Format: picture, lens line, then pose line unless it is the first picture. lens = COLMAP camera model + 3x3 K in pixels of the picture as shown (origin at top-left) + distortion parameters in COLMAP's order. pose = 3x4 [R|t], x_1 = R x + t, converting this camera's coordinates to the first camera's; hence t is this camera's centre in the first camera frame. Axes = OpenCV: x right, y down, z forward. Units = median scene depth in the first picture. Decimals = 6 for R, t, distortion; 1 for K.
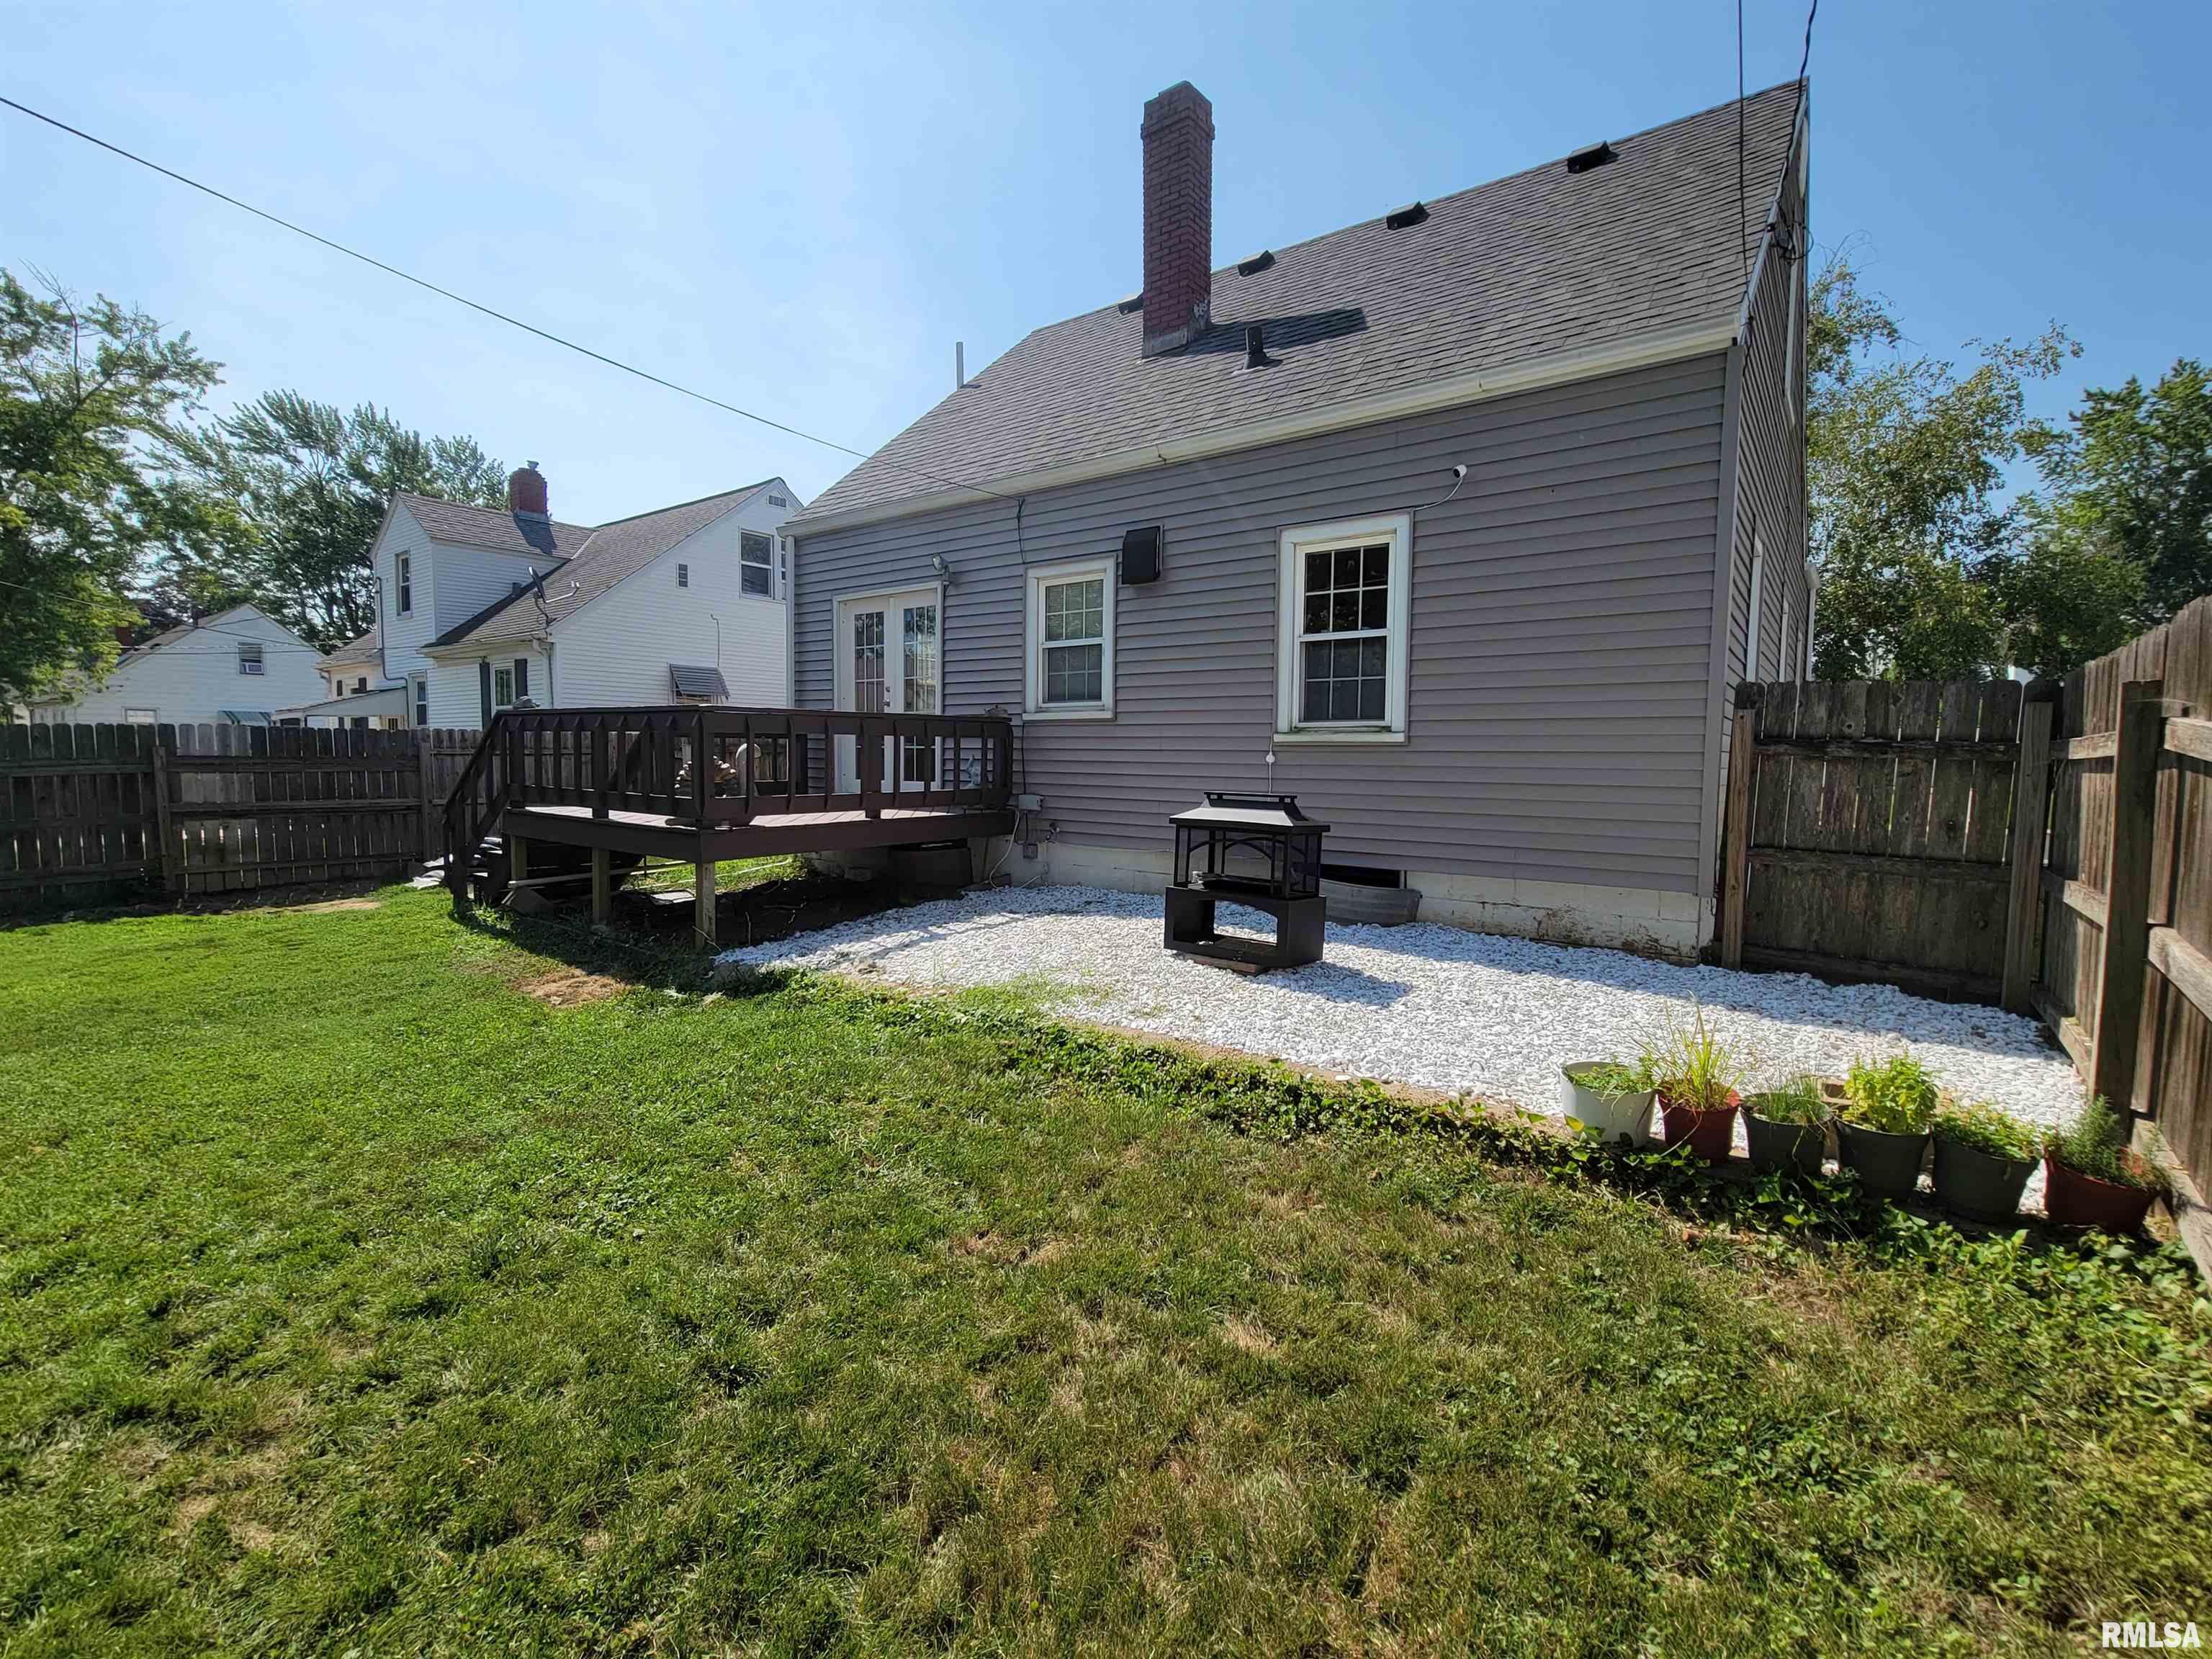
lens RADIAL K [[905.0, 0, 1106.0], [0, 905.0, 829.5], [0, 0, 1]] dist [-0.000562, -0.000520]
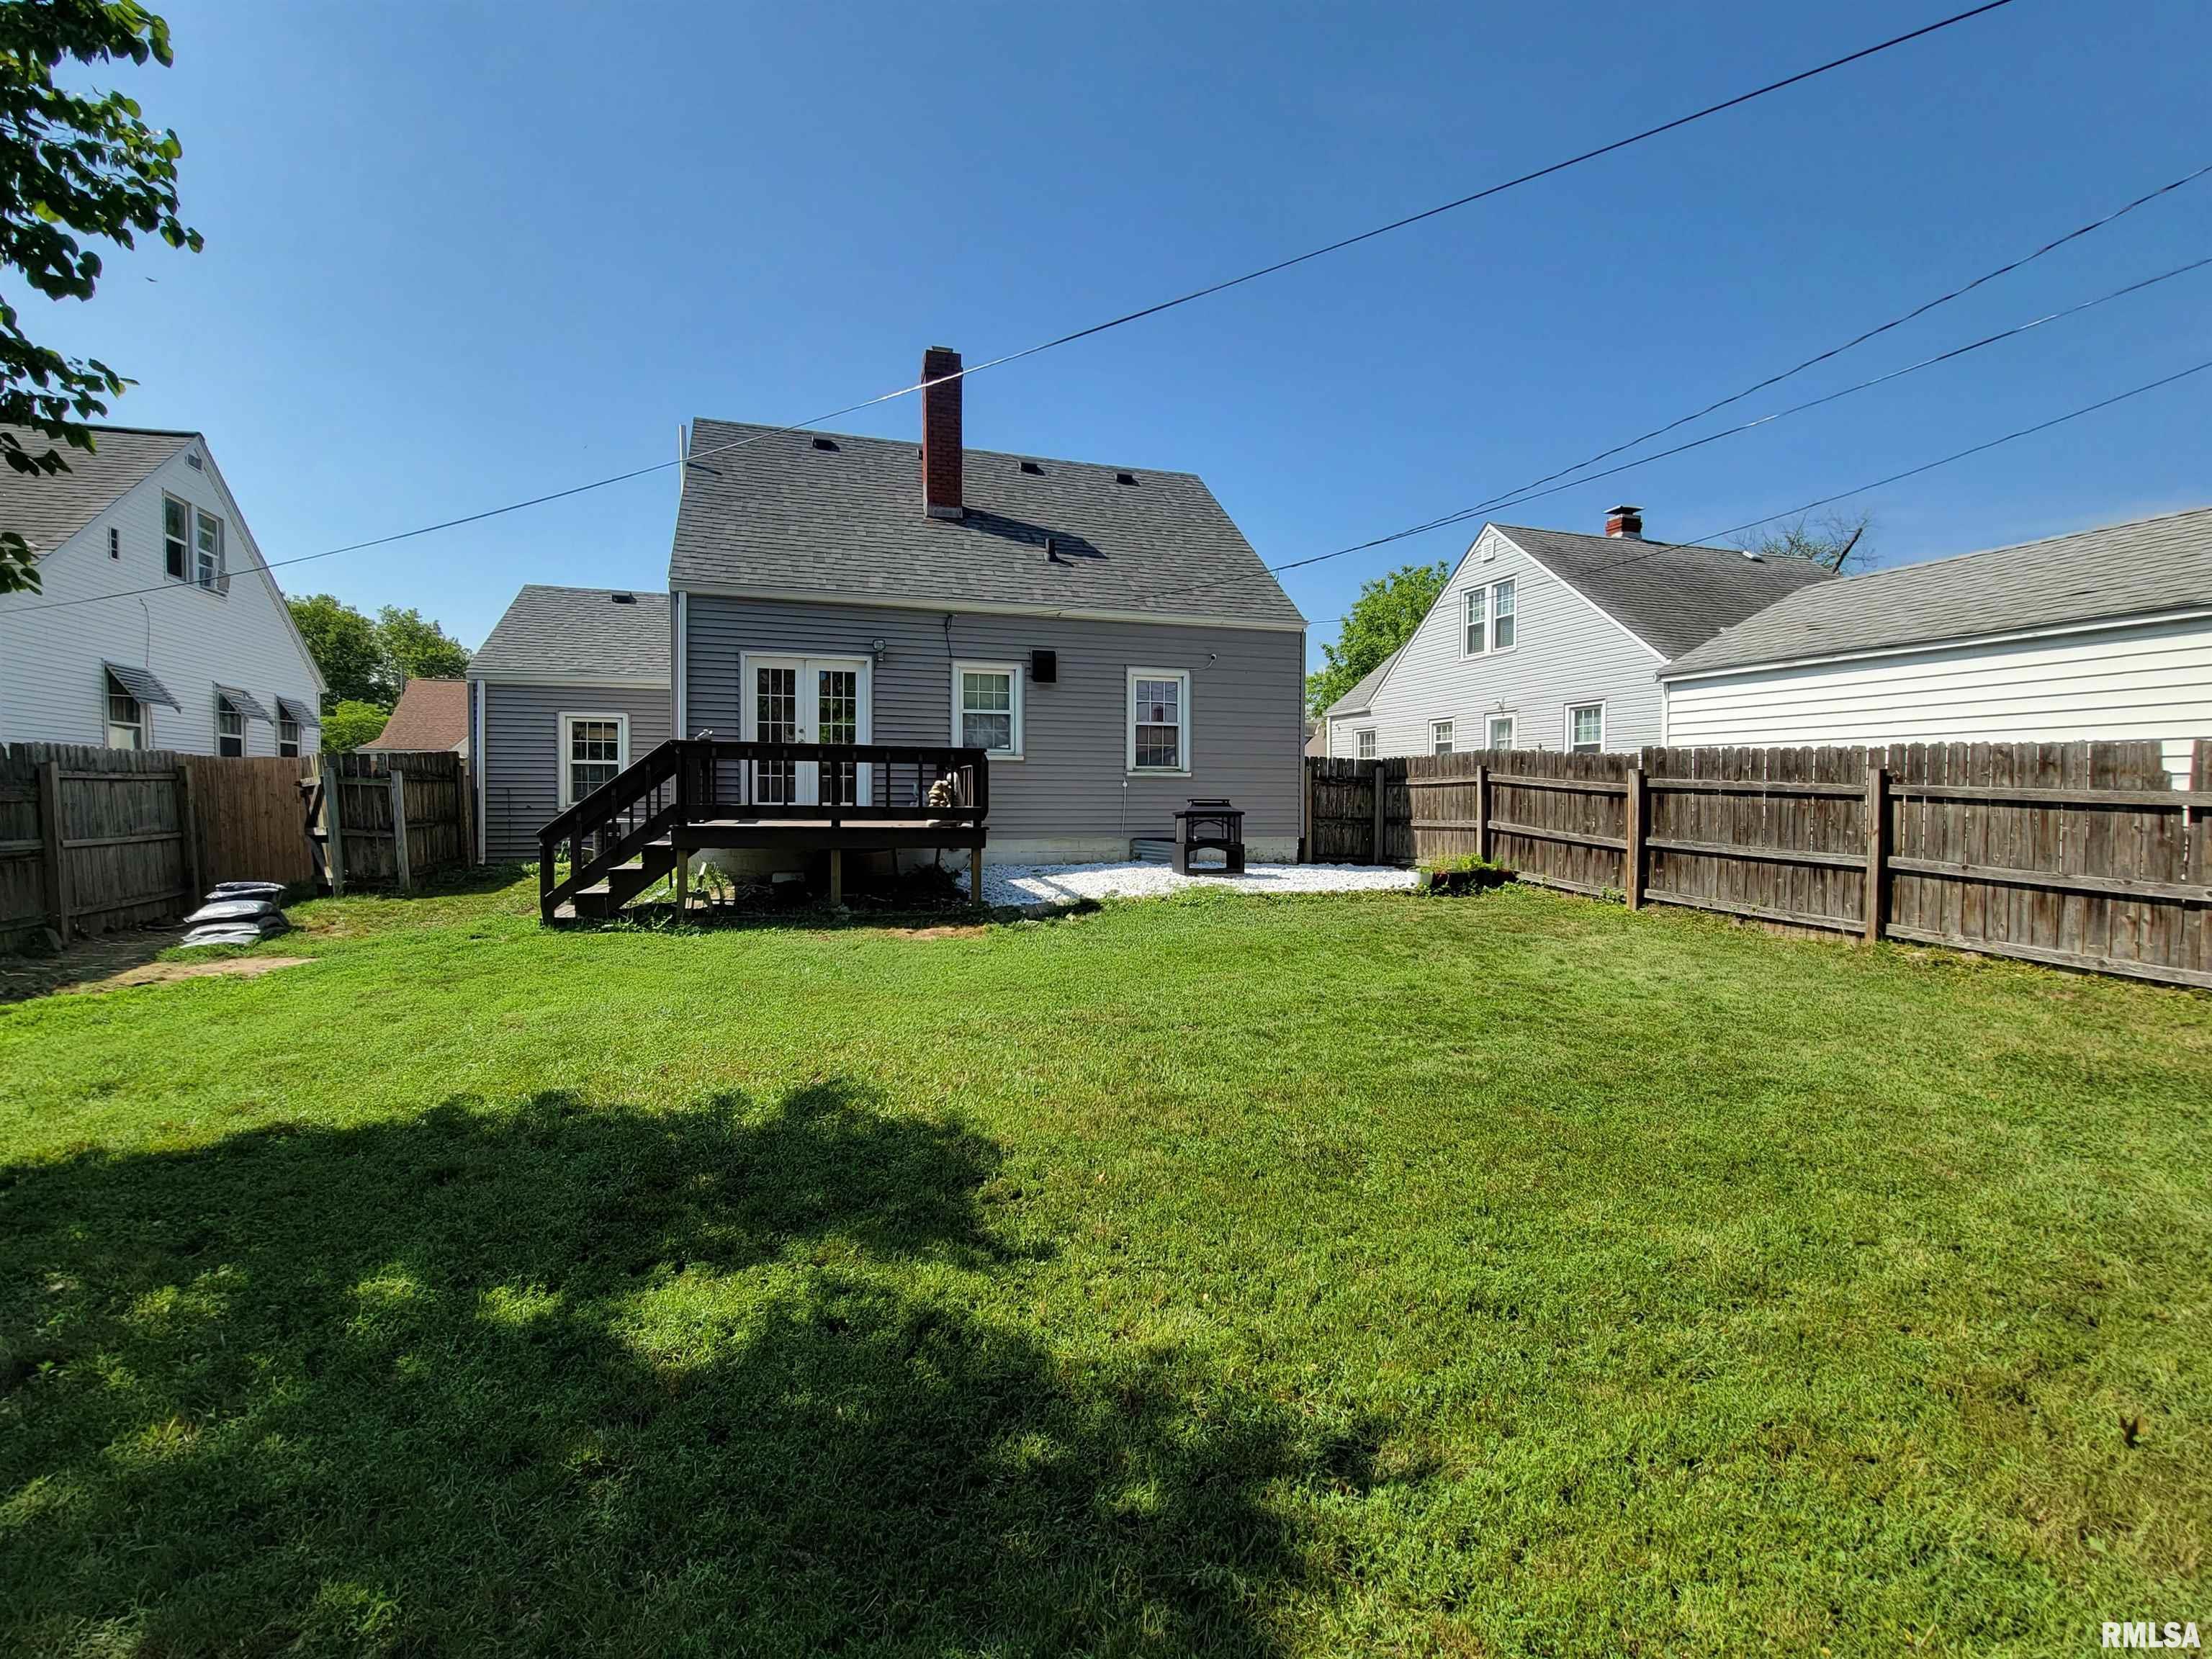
lens RADIAL K [[995.8, 0, 1106.0], [0, 995.8, 829.5], [0, 0, 1]] dist [-0.002127, -0.000273]
pose [[0.644164, -0.011541, 0.764801, -1.214466], [0.066625, 0.996932, -0.041071, 0.085760], [-0.761980, 0.077412, 0.642957, -0.263142]]
